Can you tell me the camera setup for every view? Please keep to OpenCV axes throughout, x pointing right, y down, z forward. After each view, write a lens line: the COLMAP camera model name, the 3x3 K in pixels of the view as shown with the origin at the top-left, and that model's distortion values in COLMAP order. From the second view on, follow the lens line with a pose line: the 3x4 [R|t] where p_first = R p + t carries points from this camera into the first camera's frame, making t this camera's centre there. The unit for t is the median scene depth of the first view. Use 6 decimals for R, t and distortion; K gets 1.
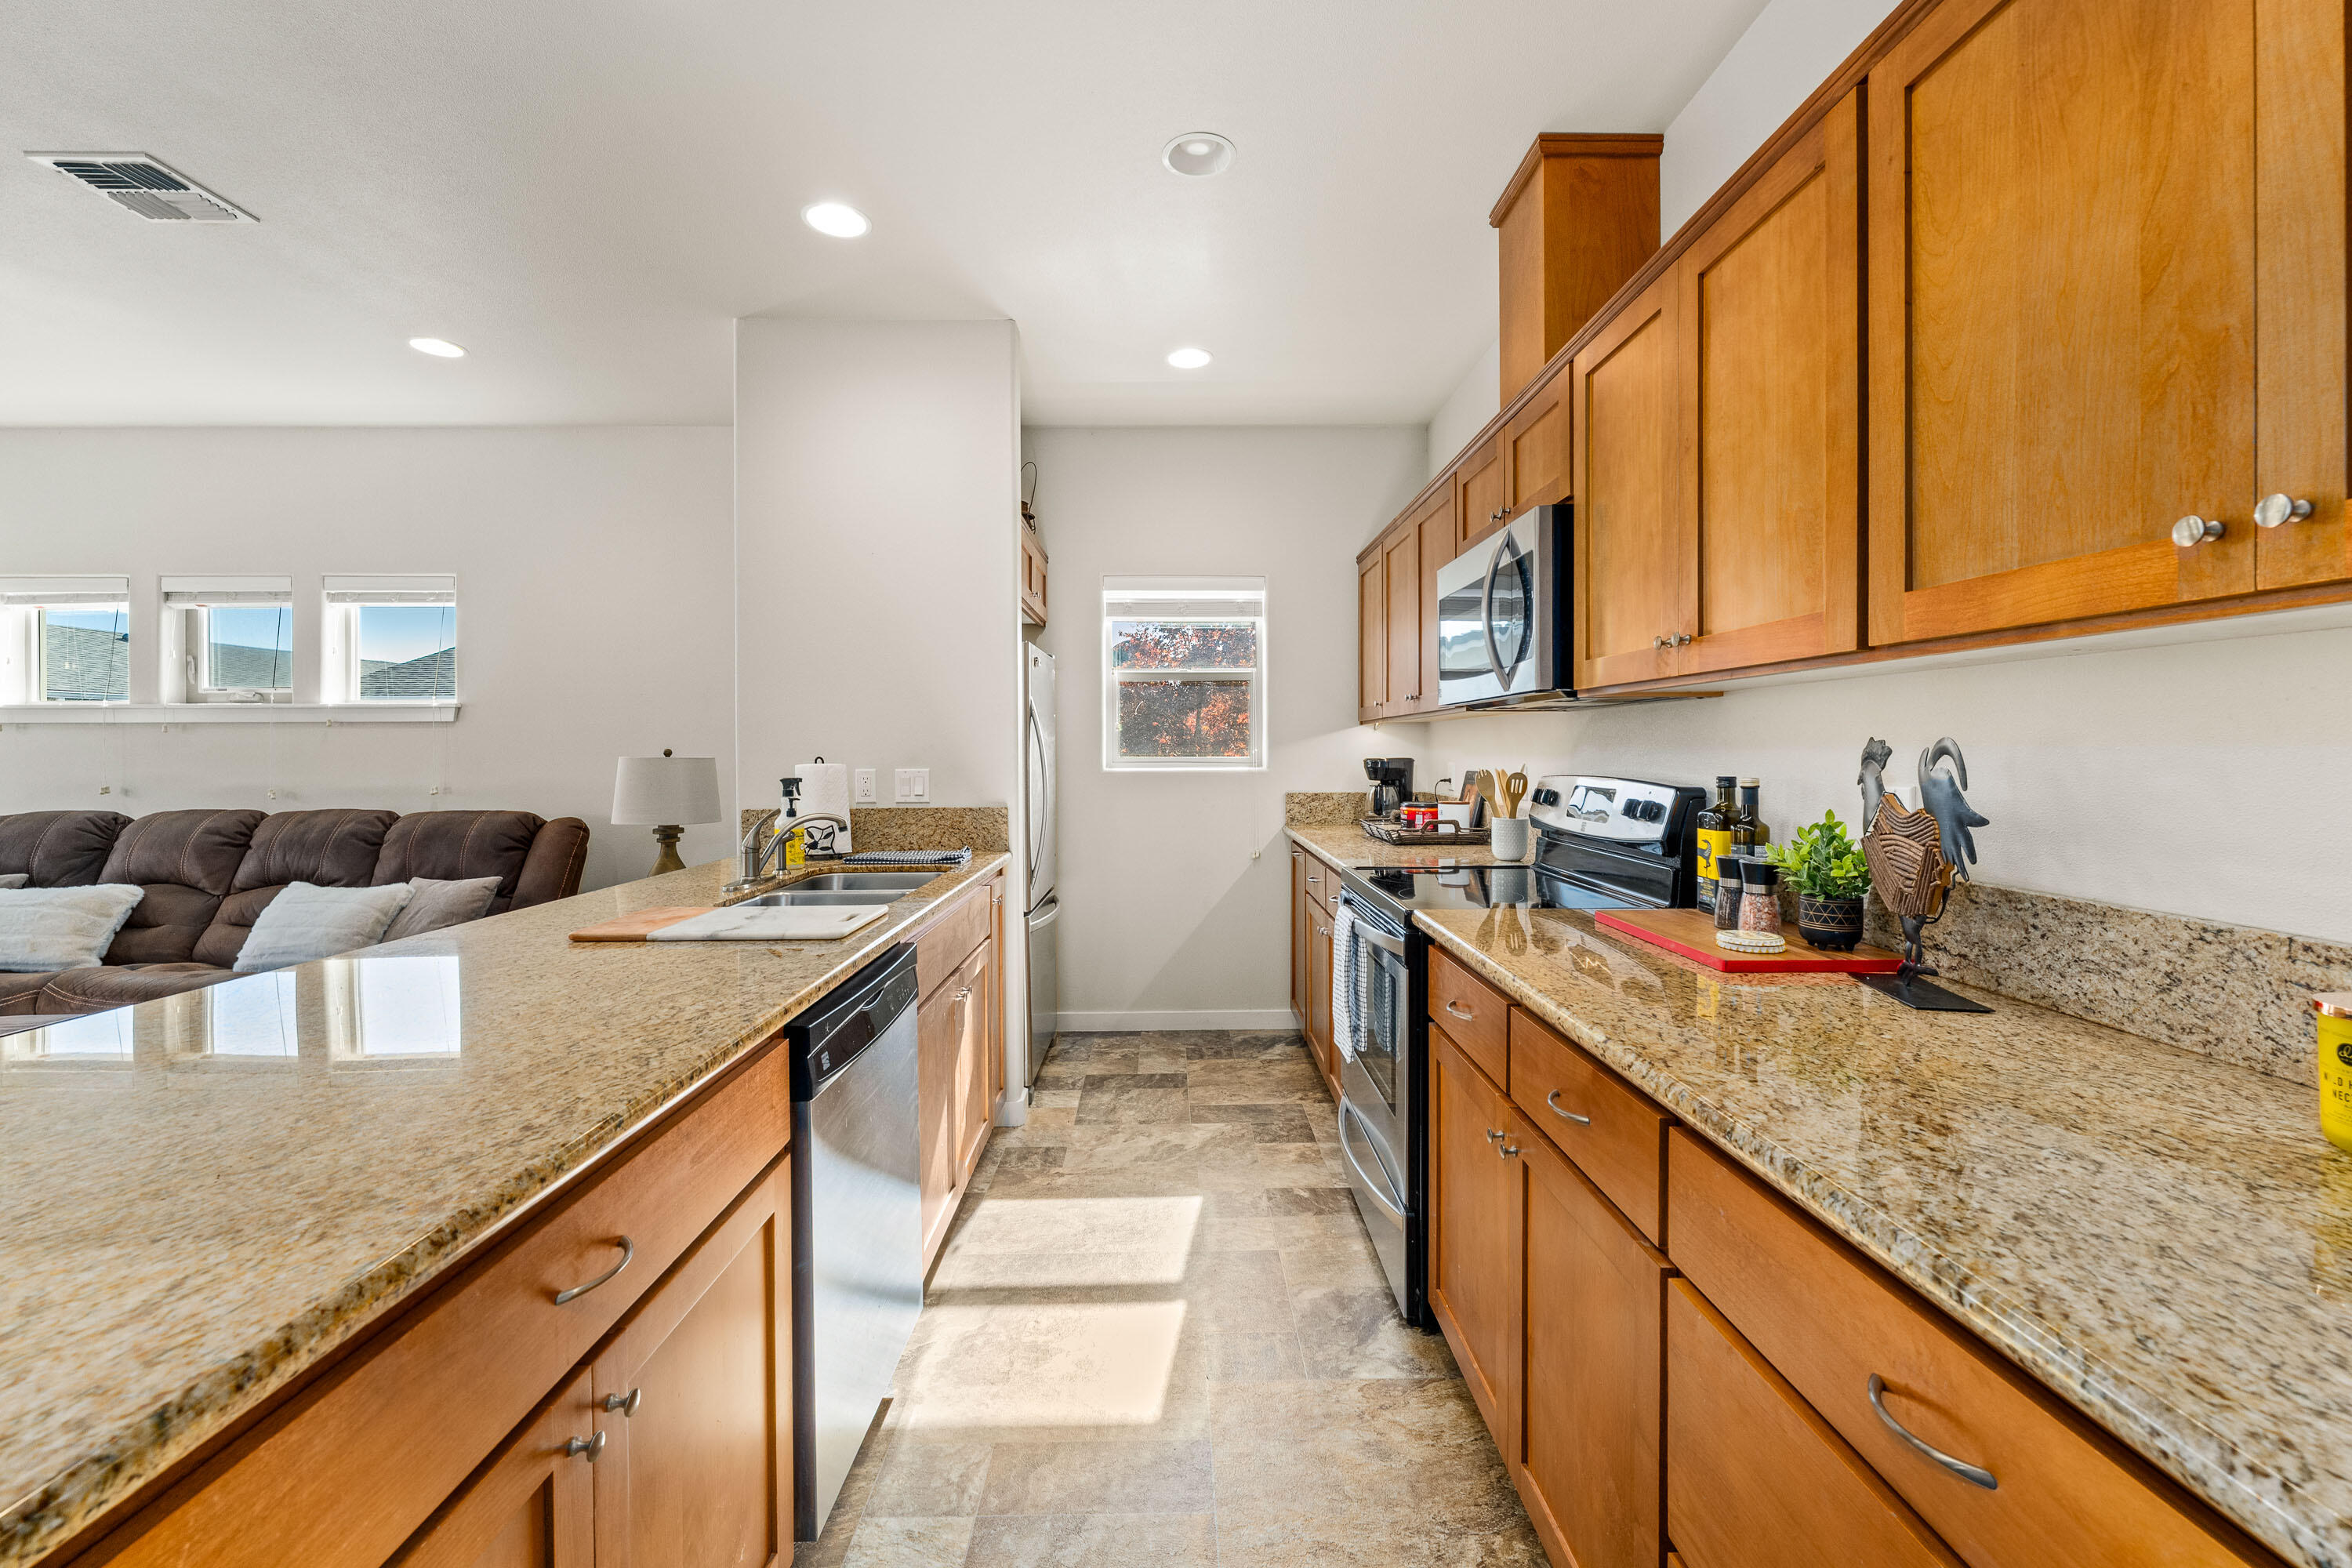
lens RADIAL K [[936.1, 0, 1171.9], [0, 936.1, 761.3], [0, 0, 1]] dist [0.002779, 0.000265]
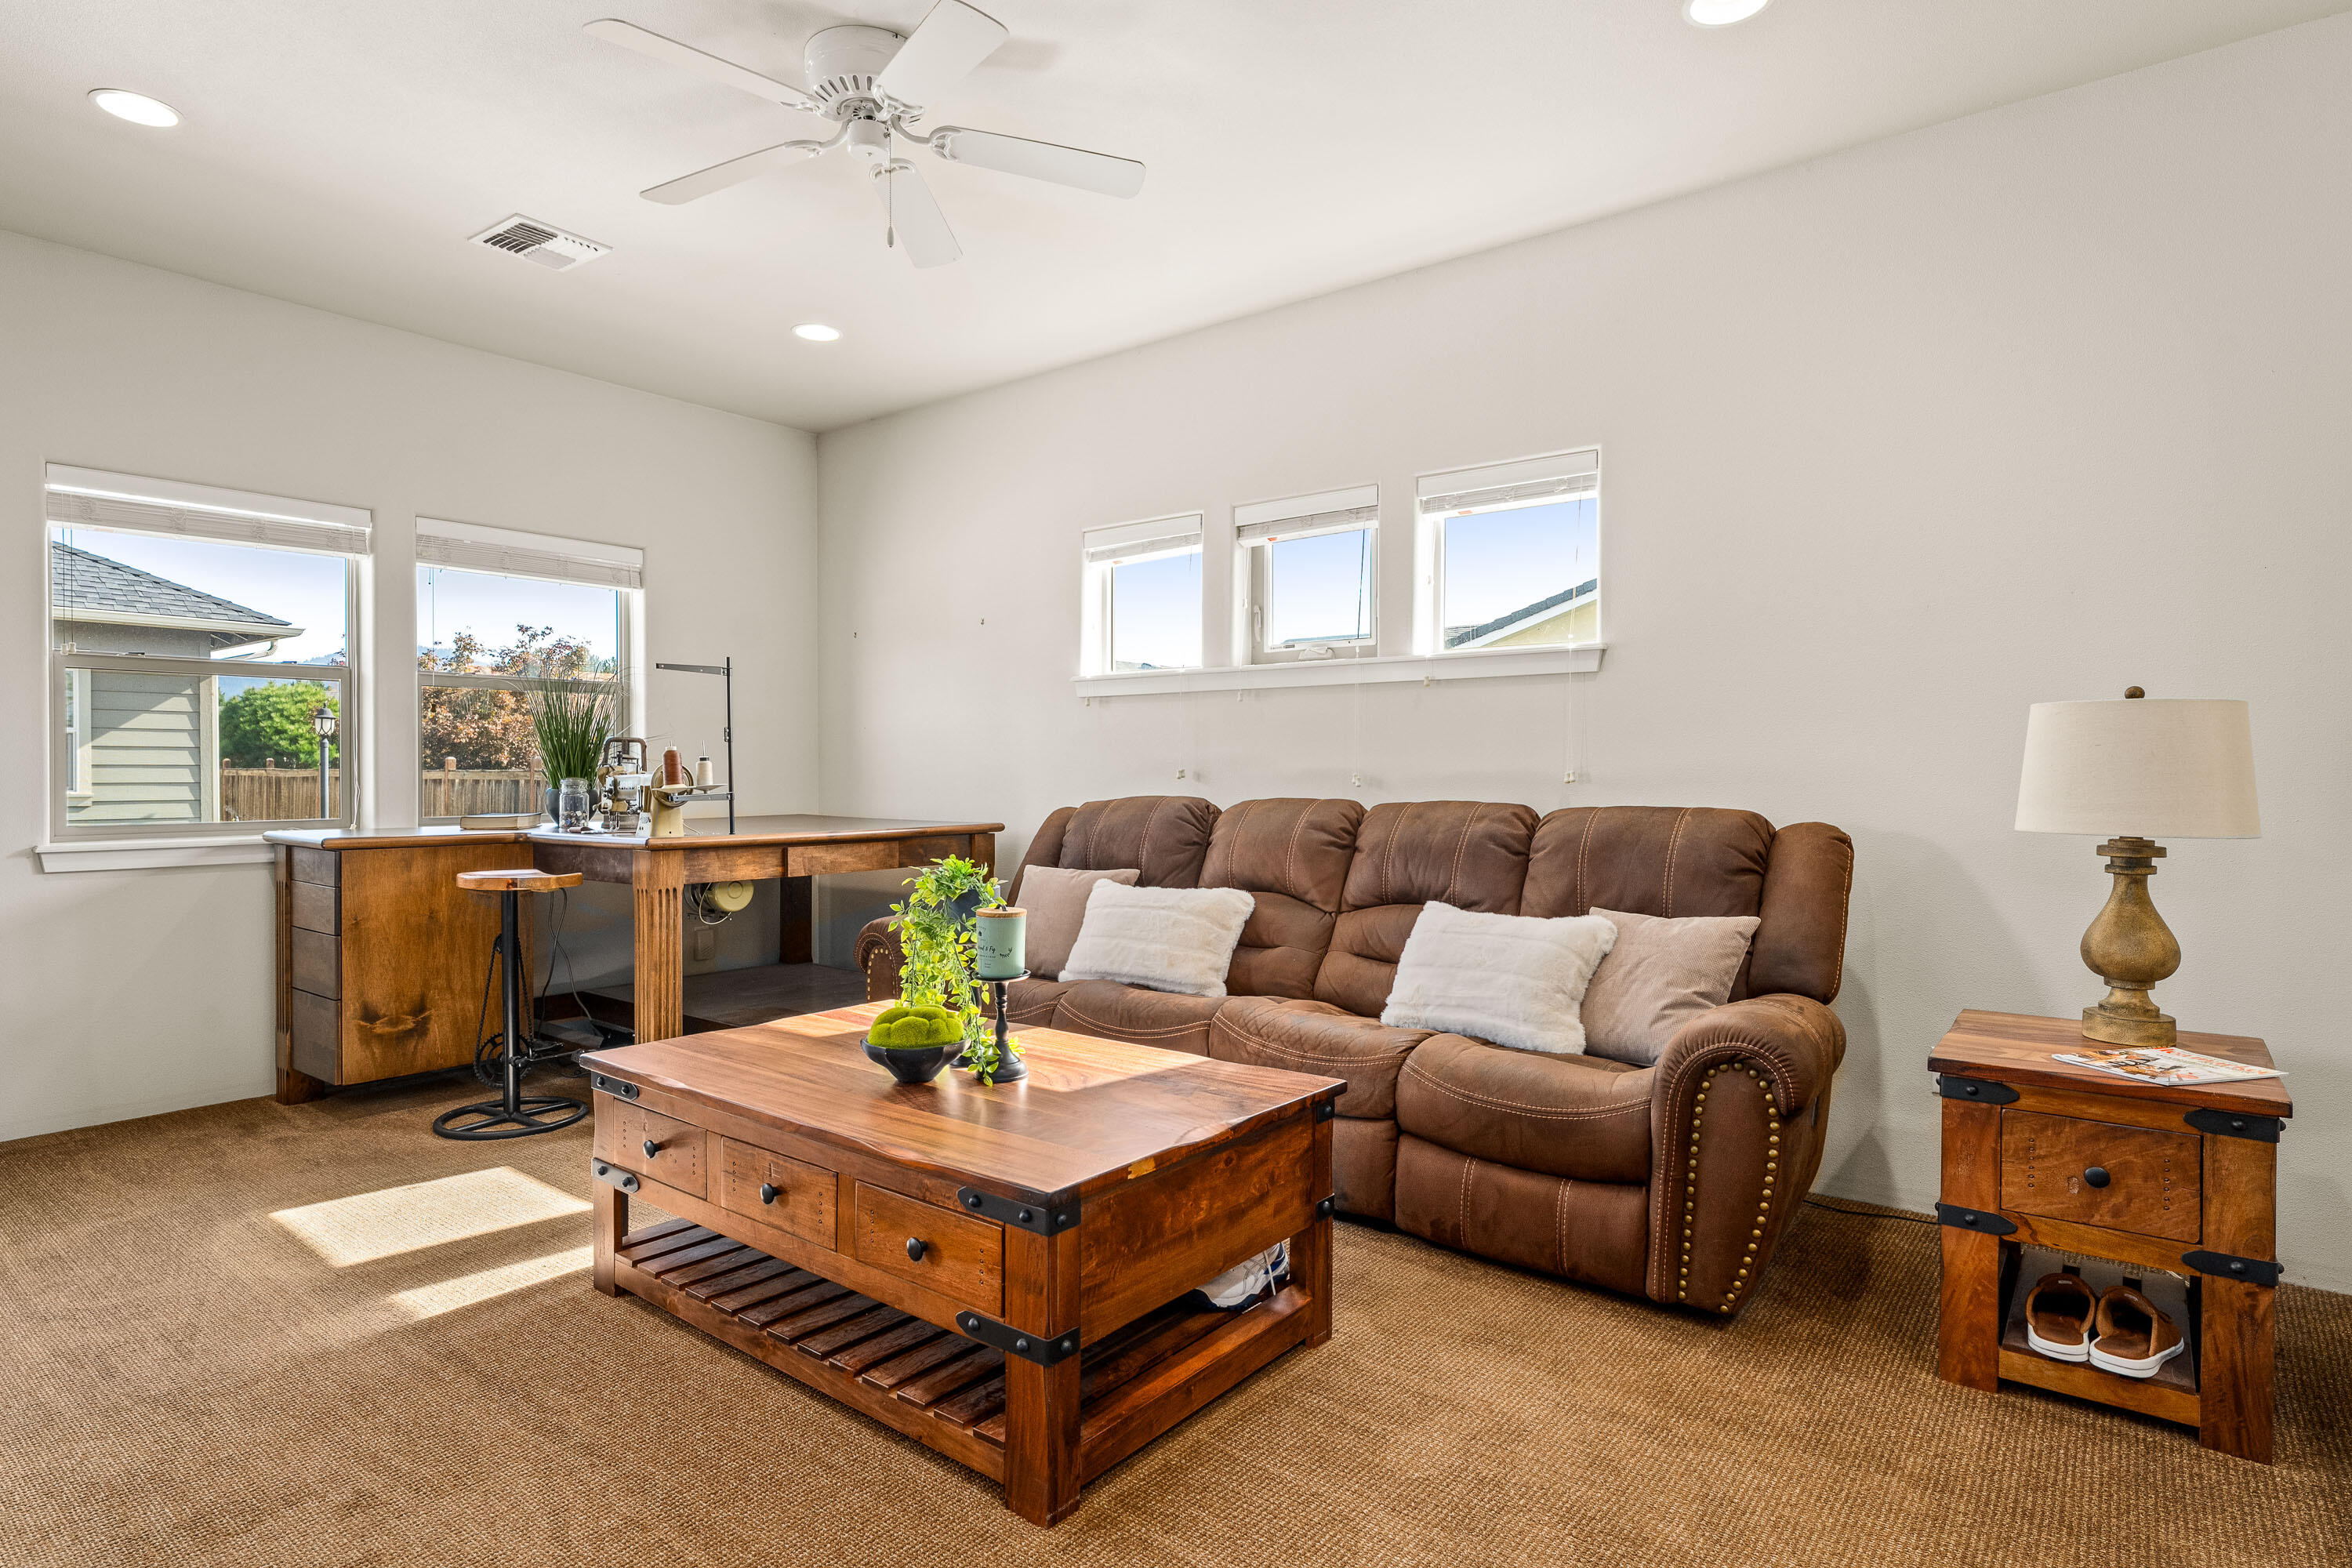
lens RADIAL K [[1240.9, 0, 1175.1], [0, 1240.9, 794.3], [0, 0, 1]] dist [-0.001326, -0.000254]
pose [[0.781985, 0.016301, -0.623084, -0.500740], [-0.010605, 0.999861, 0.012849, 0.037978], [0.623207, -0.003440, 0.782049, 0.158463]]
